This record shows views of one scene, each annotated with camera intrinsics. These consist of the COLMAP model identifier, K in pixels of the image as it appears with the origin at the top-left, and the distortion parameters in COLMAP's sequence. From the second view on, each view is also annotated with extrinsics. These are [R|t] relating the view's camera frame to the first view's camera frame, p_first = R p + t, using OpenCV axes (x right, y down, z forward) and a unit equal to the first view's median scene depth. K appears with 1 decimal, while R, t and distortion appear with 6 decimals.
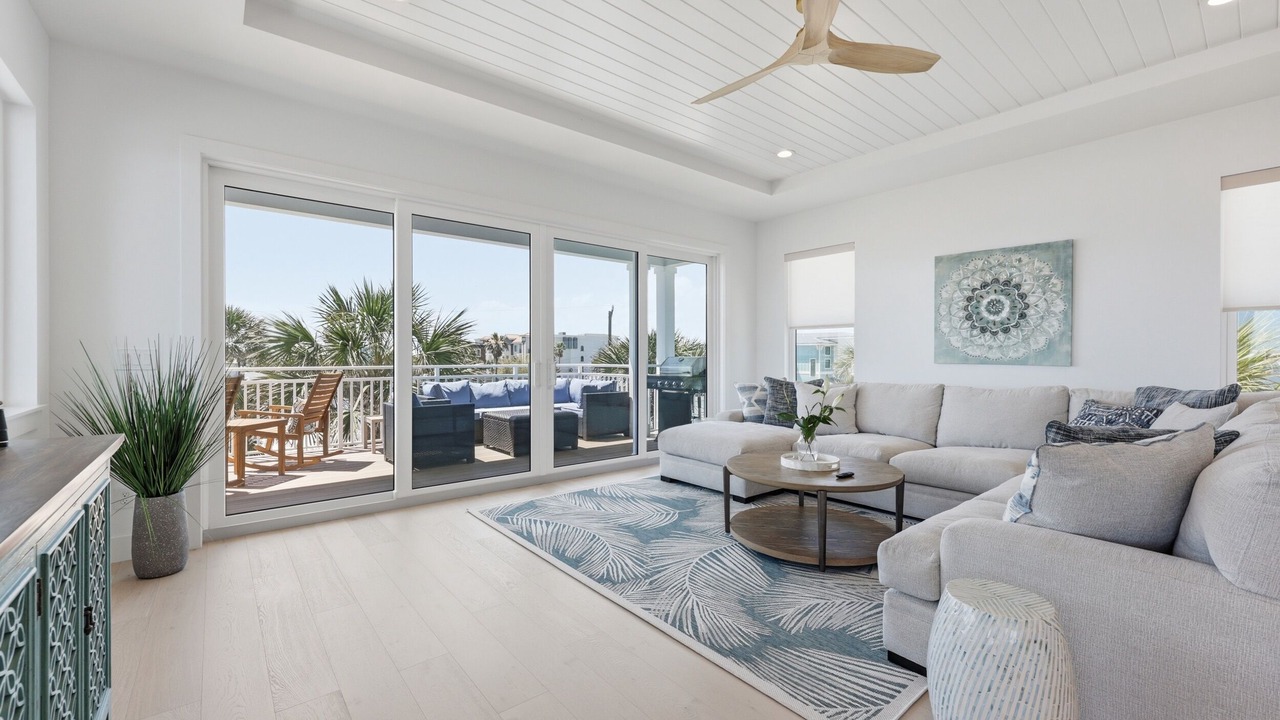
lens RADIAL K [[522.3, 0, 622.3], [0, 522.3, 358.8], [0, 0, 1]] dist [-0.002364, -0.000275]
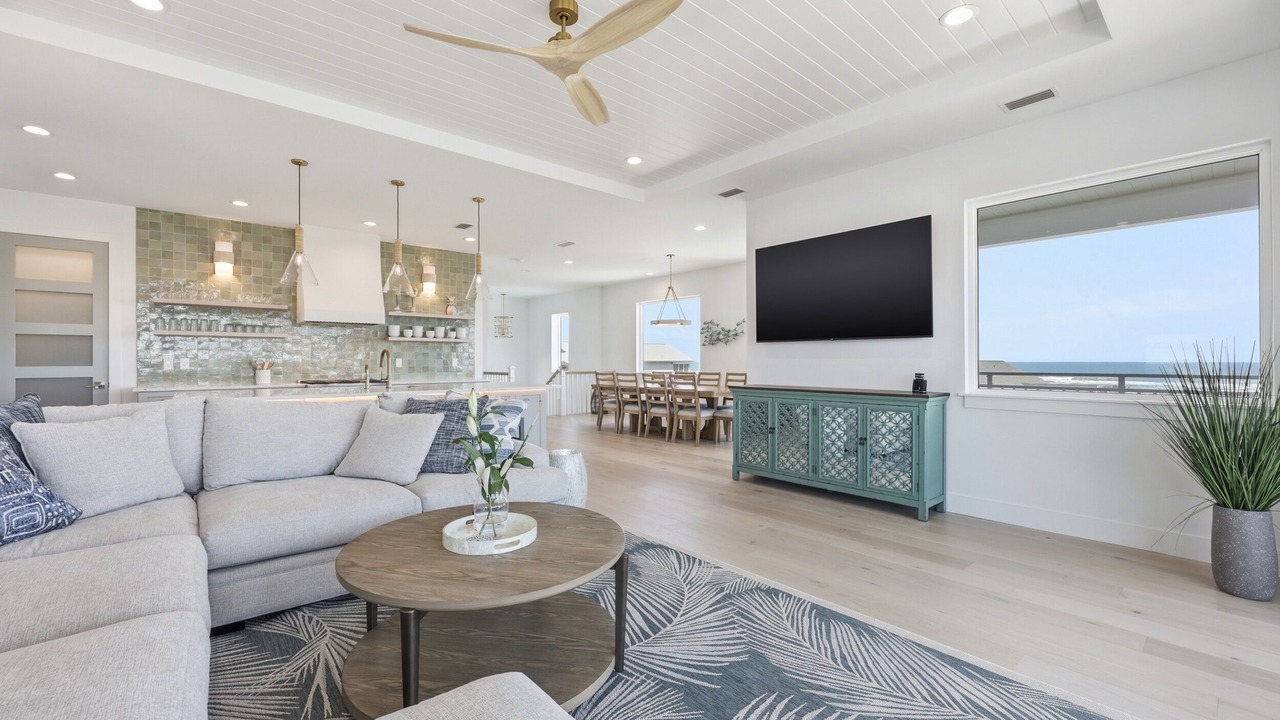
lens RADIAL K [[515.5, 0, 622.7], [0, 515.5, 359.5], [0, 0, 1]] dist [-0.000292, 0.000066]
pose [[-0.999634, -0.001147, -0.027023, 0.168550], [-0.001200, 0.999997, 0.001962, -0.006052], [0.027021, 0.001993, -0.999633, 1.227844]]
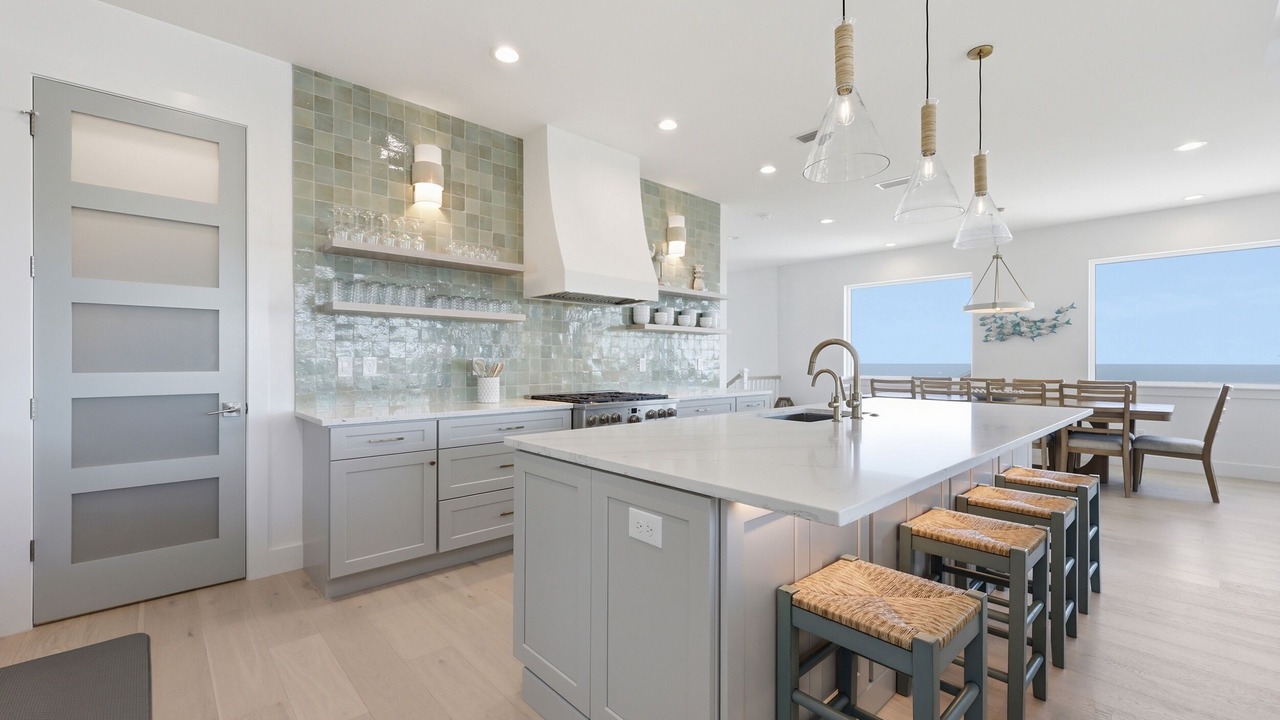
lens RADIAL K [[523.5, 0, 623.2], [0, 523.5, 362.2], [0, 0, 1]] dist [0.000803, 0.000035]
pose [[-0.998433, -0.004625, -0.055767, 0.972618], [-0.005048, 0.999960, 0.007441, -0.004095], [0.055730, 0.007711, -0.998416, 0.599791]]
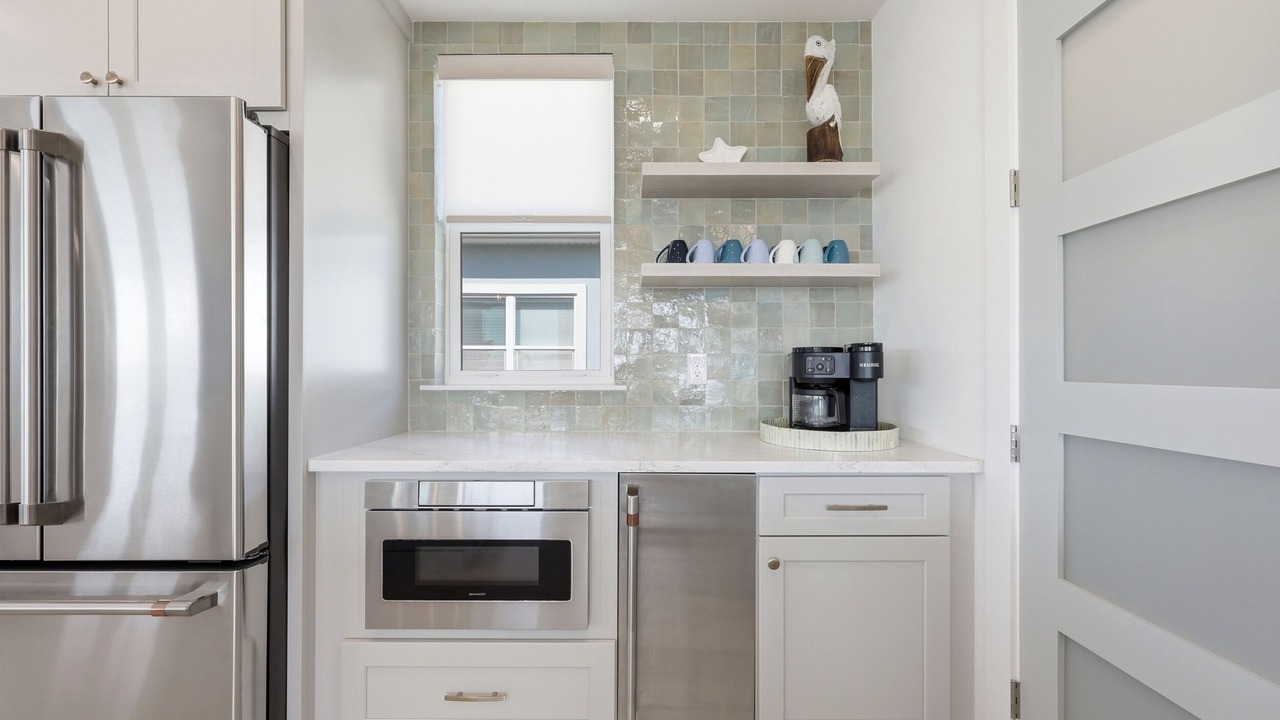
lens RADIAL K [[522.2, 0, 627.5], [0, 522.2, 365.3], [0, 0, 1]] dist [-0.001348, -0.000078]
pose [[0.633528, -0.001951, 0.773718, 1.178234], [0.006391, 0.999976, -0.002712, 0.005383], [-0.773694, 0.006663, 0.633525, 0.011697]]
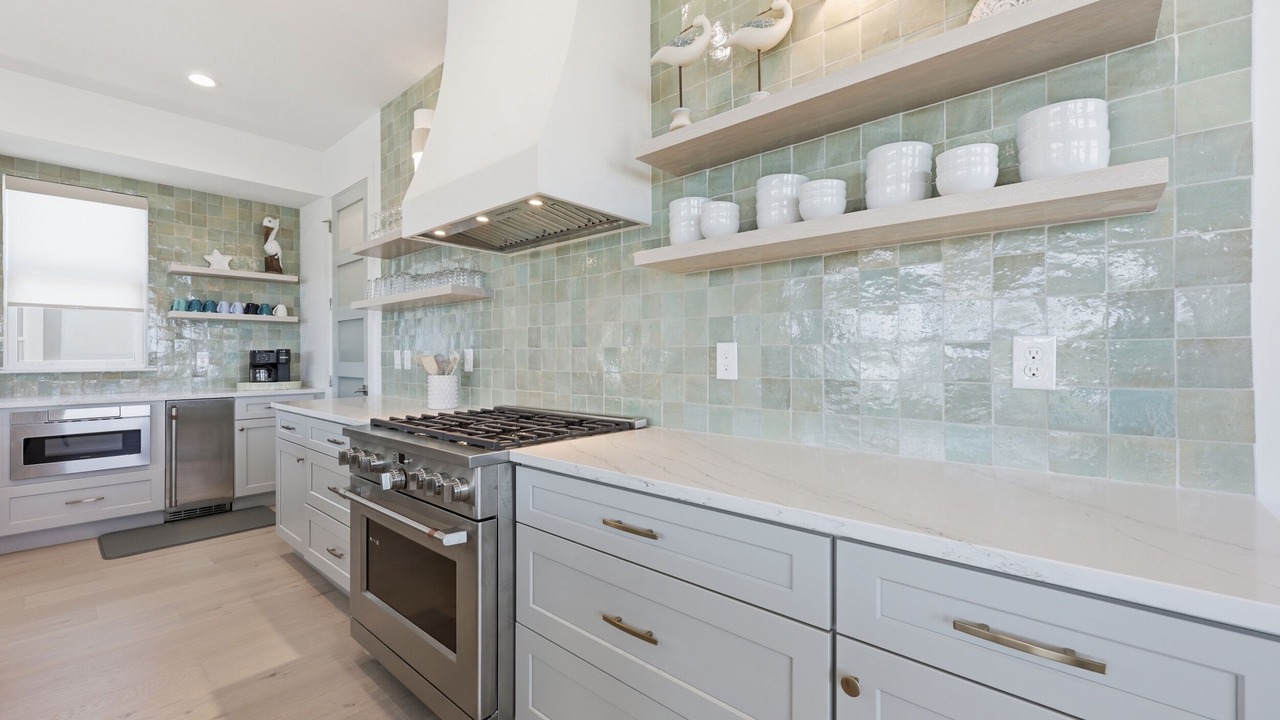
lens RADIAL K [[519.5, 0, 637.0], [0, 519.5, 354.1], [0, 0, 1]] dist [-0.000684, 0.000293]
pose [[-0.170139, 0.001228, 0.985419, 0.483769], [0.007695, 0.999970, 0.000082, 0.003912], [-0.985390, 0.007597, -0.170144, -0.375030]]
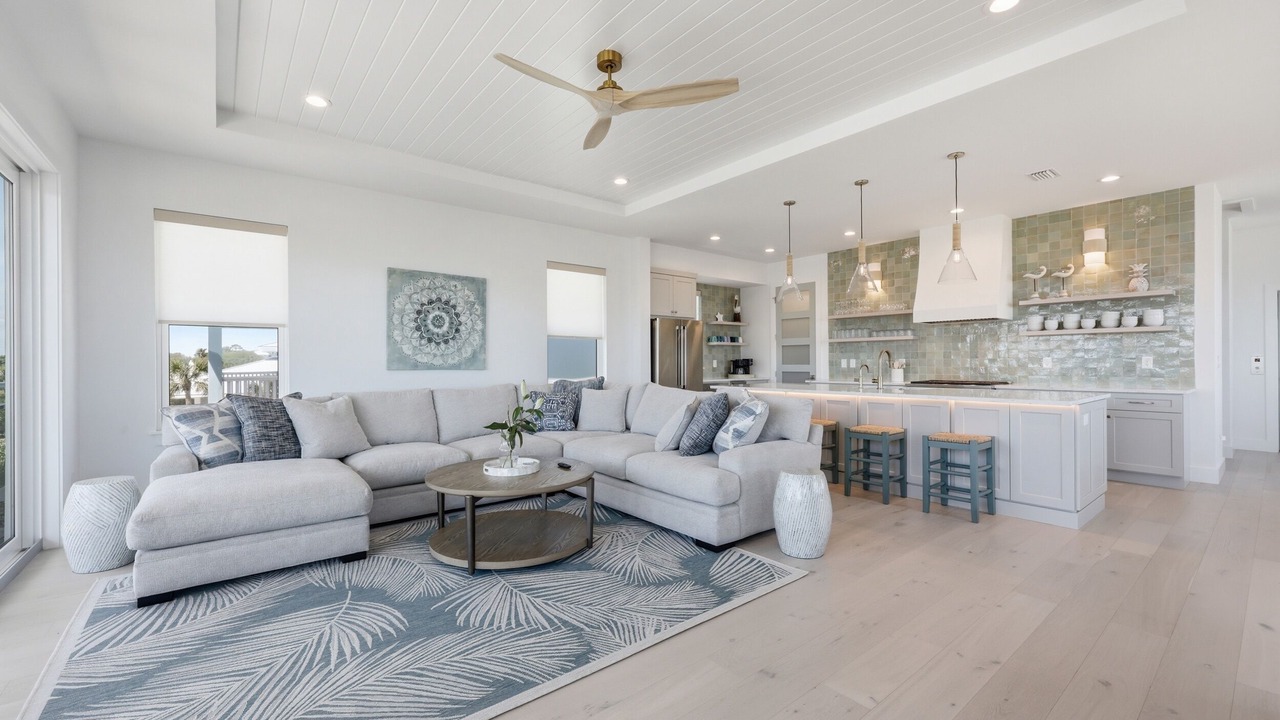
lens RADIAL K [[516.6, 0, 643.2], [0, 516.6, 362.4], [0, 0, 1]] dist [0.002659, 0.000171]
pose [[-0.010445, -0.001746, 0.999944, -0.494035], [0.009501, 0.999953, 0.001845, -0.004106], [-0.999900, 0.009520, -0.010428, 0.574444]]
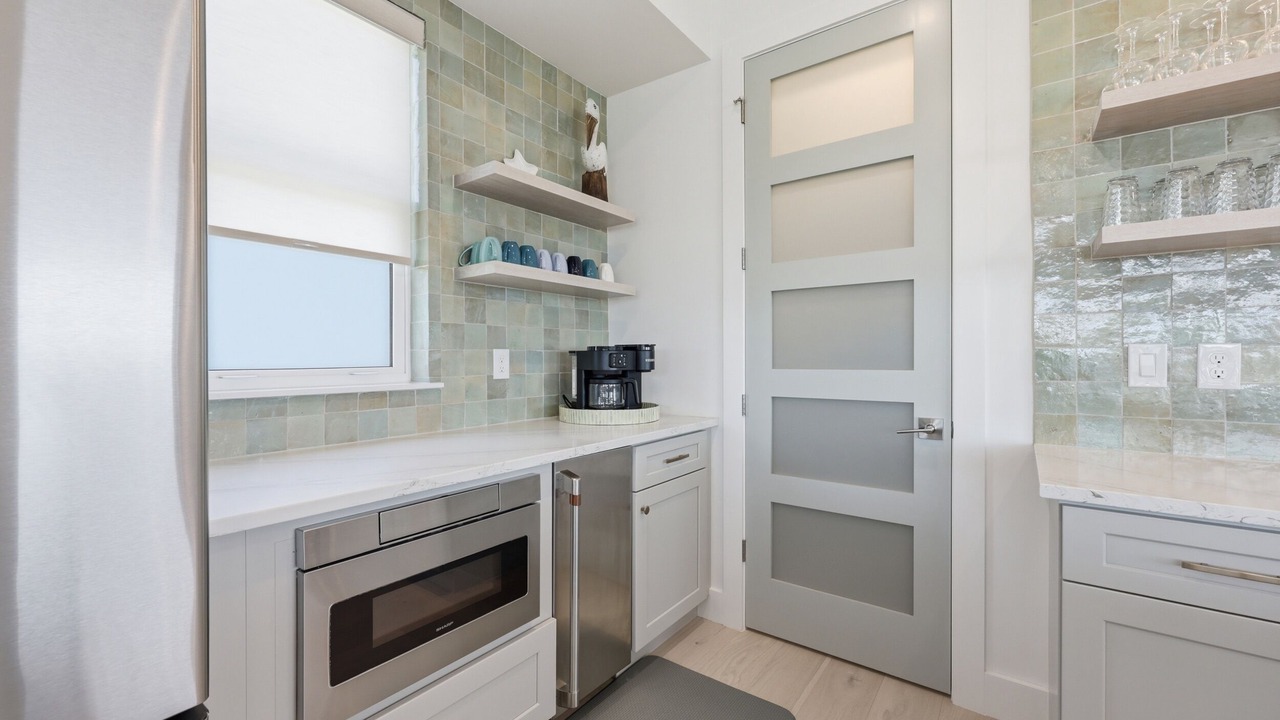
lens RADIAL K [[520.8, 0, 640.0], [0, 520.8, 360.0], [0, 0, 1]] dist [-0.000853, 0.000115]
pose [[-0.251415, -0.007867, 0.967847, 1.070941], [0.007279, 0.999923, 0.010019, -0.000109], [-0.967852, 0.009564, -0.251339, 0.260023]]
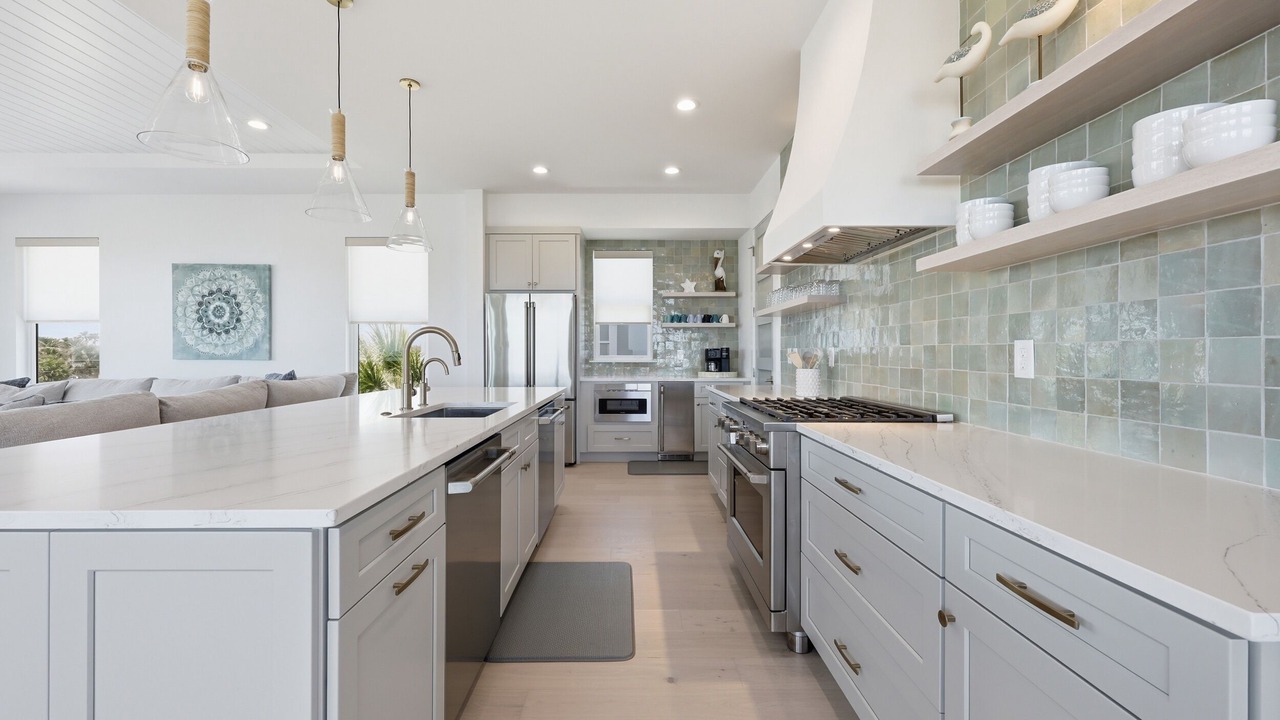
lens RADIAL K [[522.3, 0, 633.6], [0, 522.3, 352.9], [0, 0, 1]] dist [0.001316, 0.000251]
pose [[0.620498, -0.002265, 0.784205, 0.380241], [0.006270, 0.999978, -0.002072, 0.004214], [-0.784183, 0.006203, 0.620499, -0.526120]]
